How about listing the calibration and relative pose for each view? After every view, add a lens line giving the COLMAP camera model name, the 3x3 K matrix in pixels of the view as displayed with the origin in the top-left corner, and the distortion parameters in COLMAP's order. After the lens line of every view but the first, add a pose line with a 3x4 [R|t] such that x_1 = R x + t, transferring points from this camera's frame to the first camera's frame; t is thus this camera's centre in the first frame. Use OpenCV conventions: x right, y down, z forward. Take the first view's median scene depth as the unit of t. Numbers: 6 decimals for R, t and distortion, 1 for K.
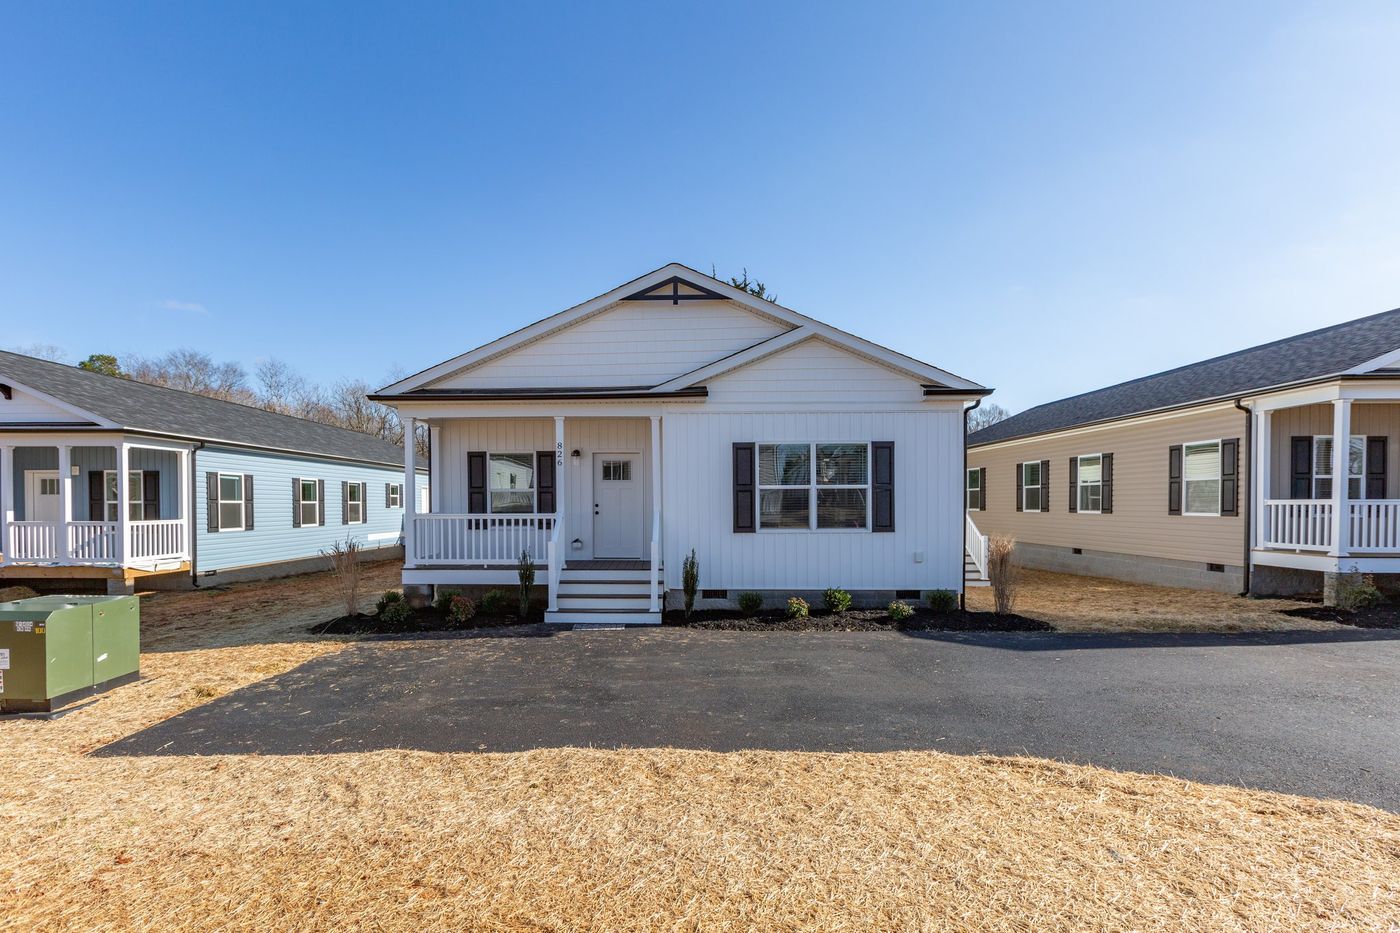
lens RADIAL K [[620.8, 0, 698.0], [0, 620.8, 521.0], [0, 0, 1]] dist [0.001568, -0.001152]
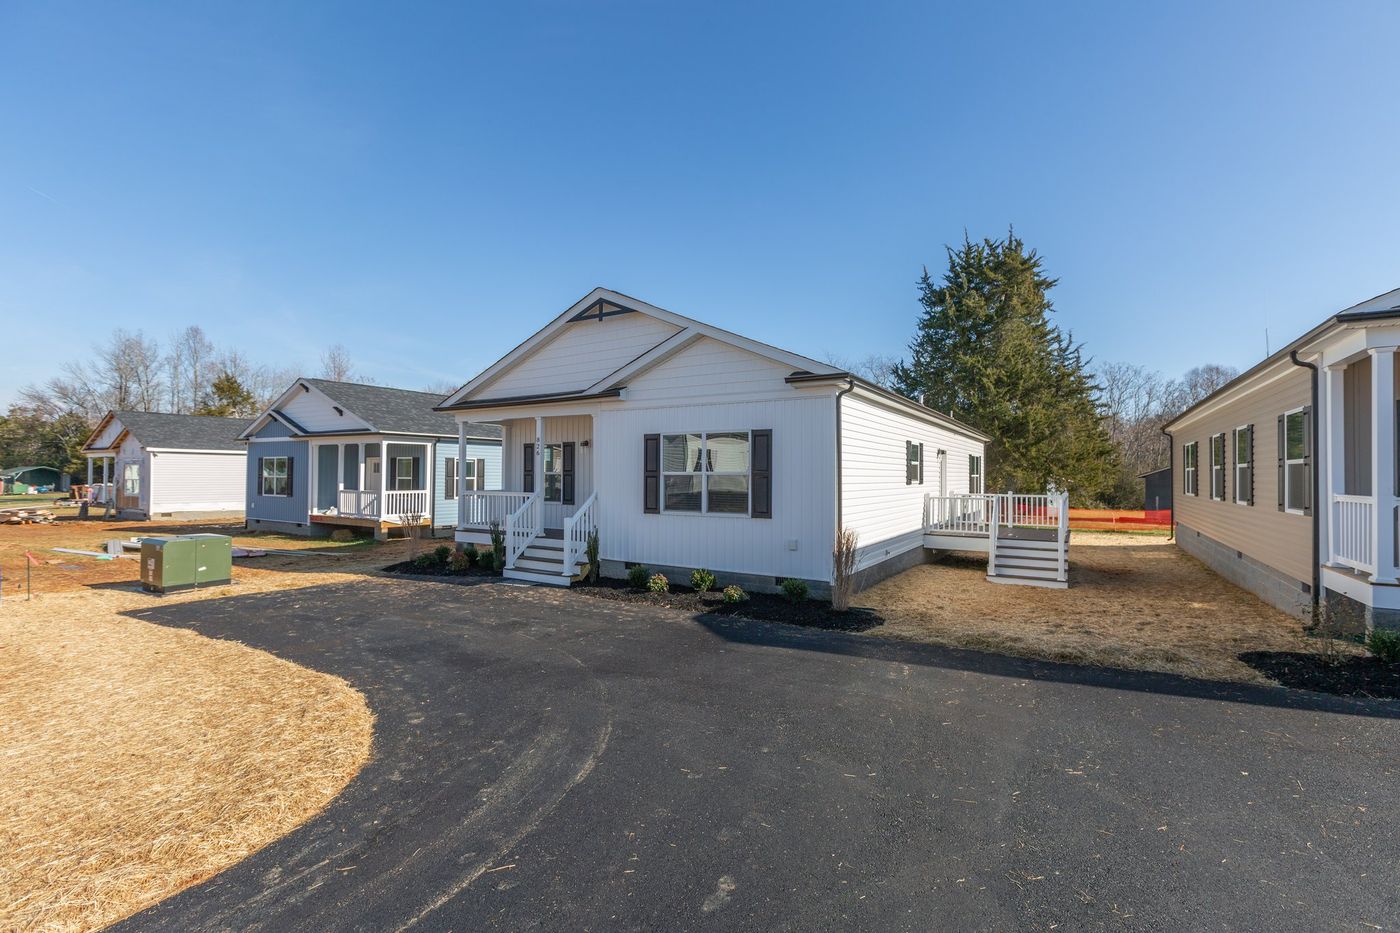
lens RADIAL K [[620.8, 0, 731.1], [0, 620.8, 468.6], [0, 0, 1]] dist [0.001568, -0.001152]
pose [[0.875179, 0.002922, -0.483790, 0.668273], [-0.023350, 0.999072, -0.036206, -0.022019], [0.483235, 0.042984, 0.874435, 0.070548]]
